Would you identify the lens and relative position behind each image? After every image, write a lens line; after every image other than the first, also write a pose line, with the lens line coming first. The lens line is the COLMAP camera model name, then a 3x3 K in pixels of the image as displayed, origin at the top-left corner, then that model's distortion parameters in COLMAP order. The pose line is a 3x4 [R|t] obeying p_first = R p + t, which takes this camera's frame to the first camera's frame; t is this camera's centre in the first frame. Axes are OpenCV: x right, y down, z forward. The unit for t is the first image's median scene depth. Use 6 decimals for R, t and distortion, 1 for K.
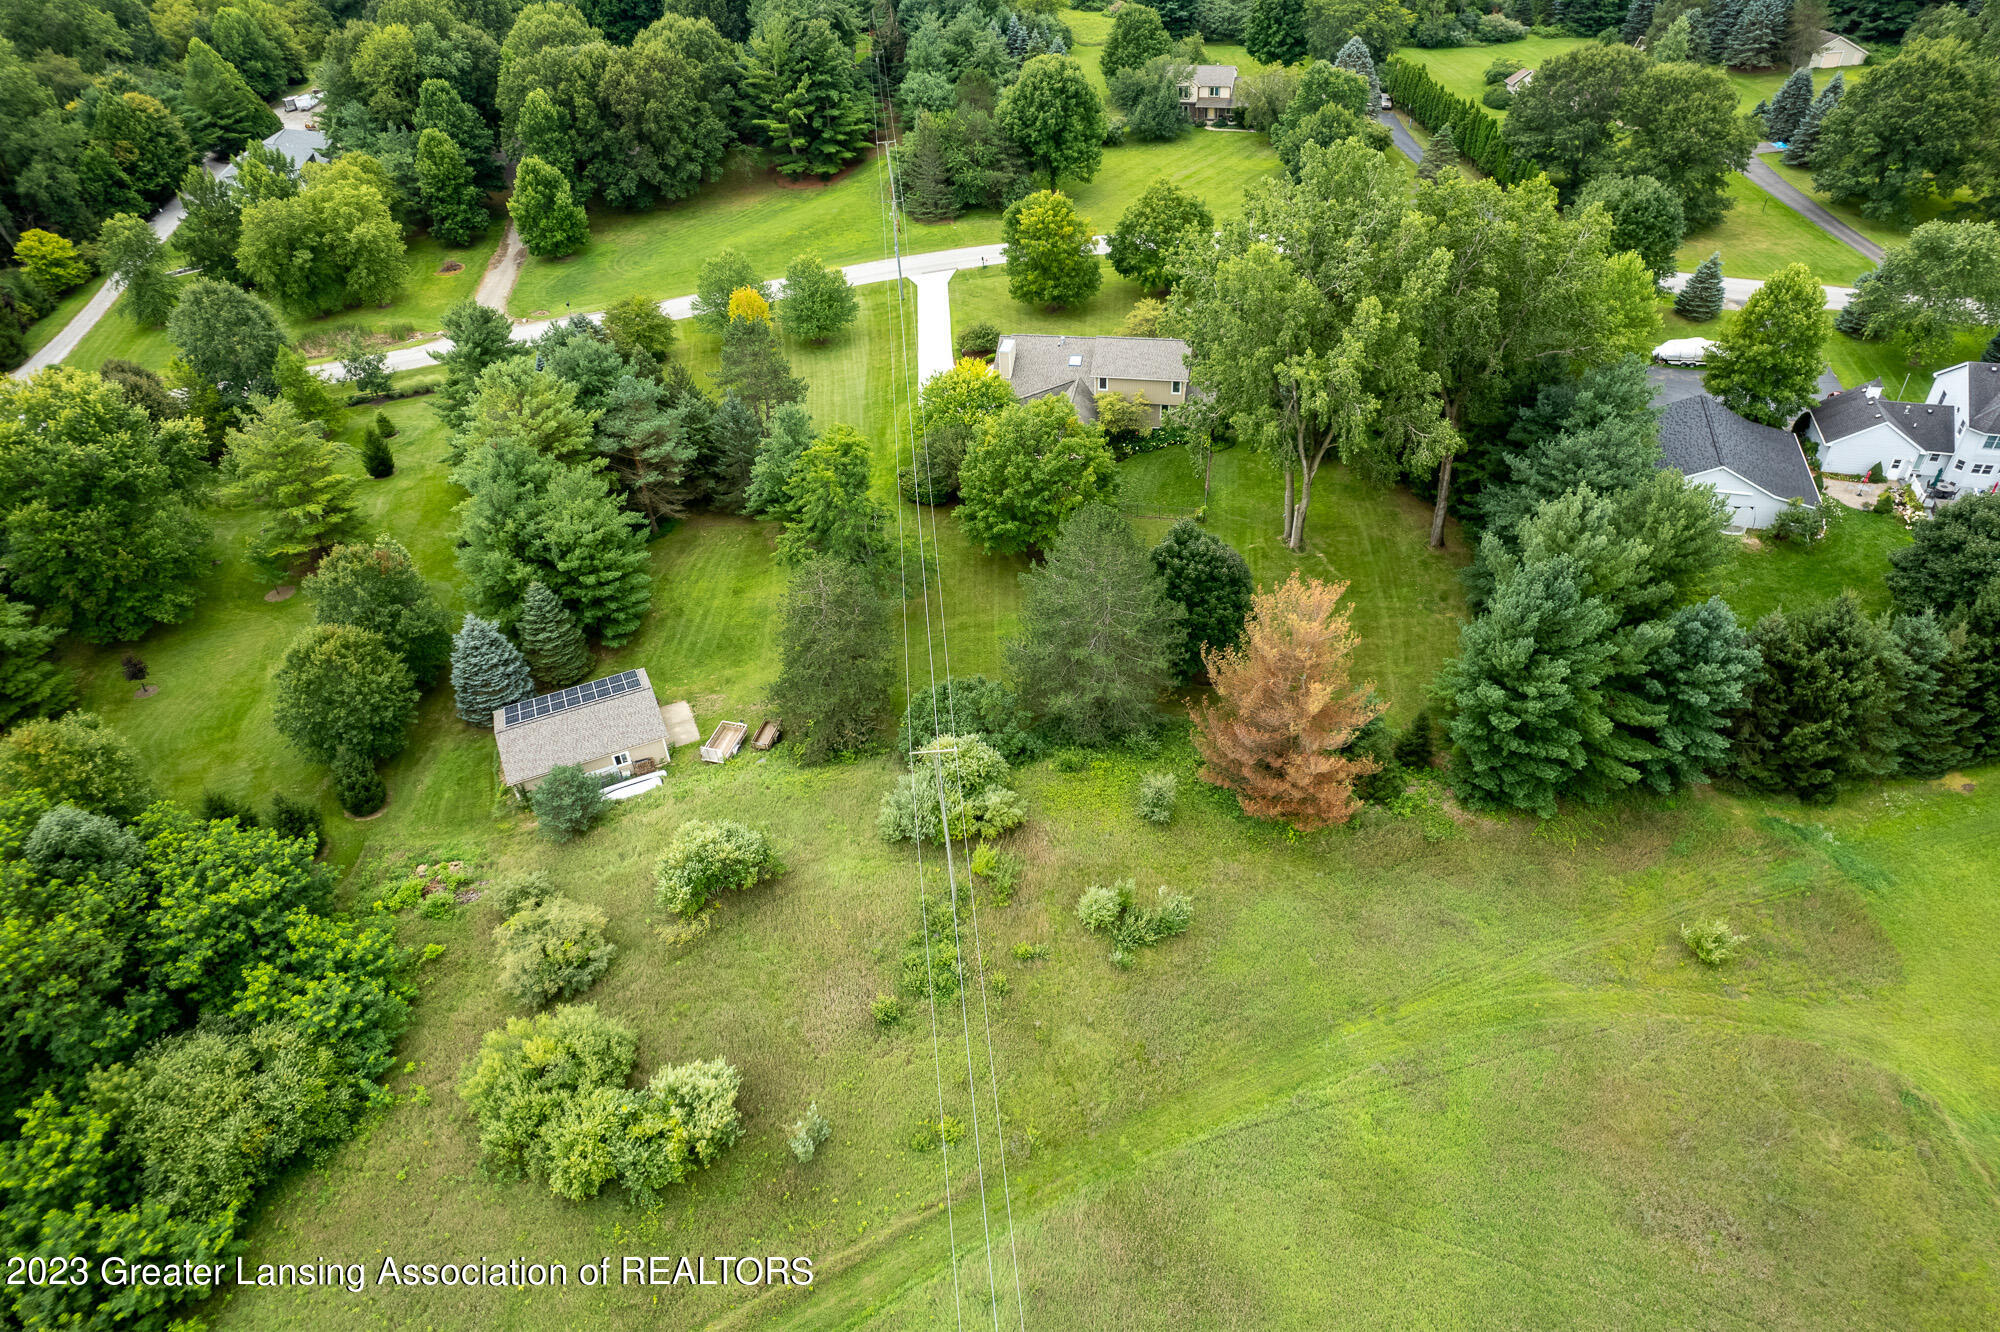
lens RADIAL K [[1272.5, 0, 1000.0], [0, 1272.5, 666.0], [0, 0, 1]] dist [-0.069897, 0.060773]
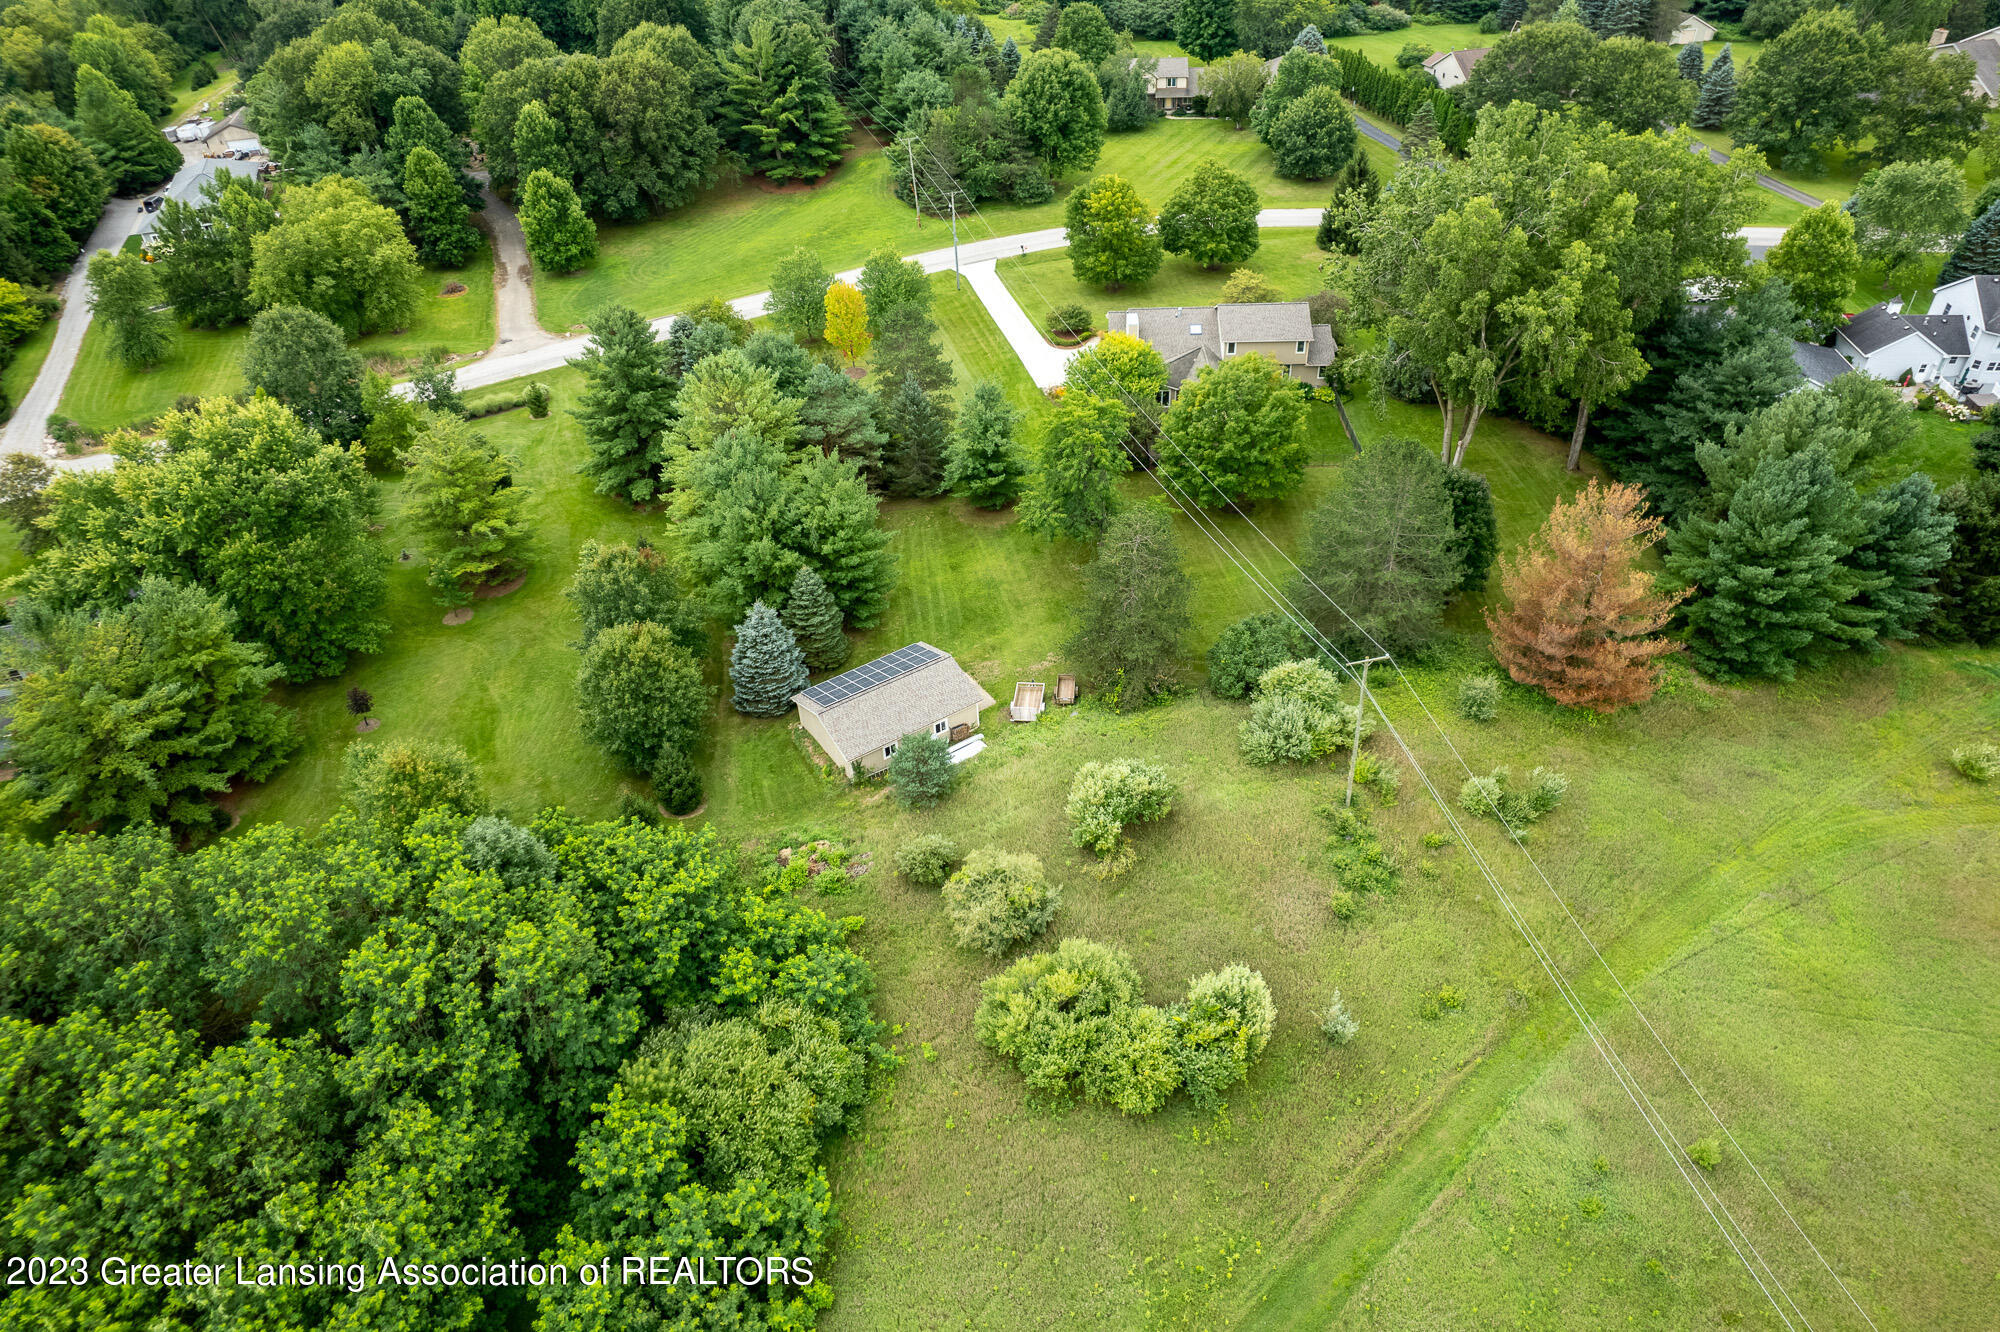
lens RADIAL K [[1272.5, 0, 1000.0], [0, 1272.5, 666.0], [0, 0, 1]] dist [-0.069897, 0.060773]
pose [[0.984423, -0.102224, 0.143047, -0.232699], [0.103486, 0.994630, -0.001392, 0.018460], [-0.142136, 0.016174, 0.989715, -0.011761]]
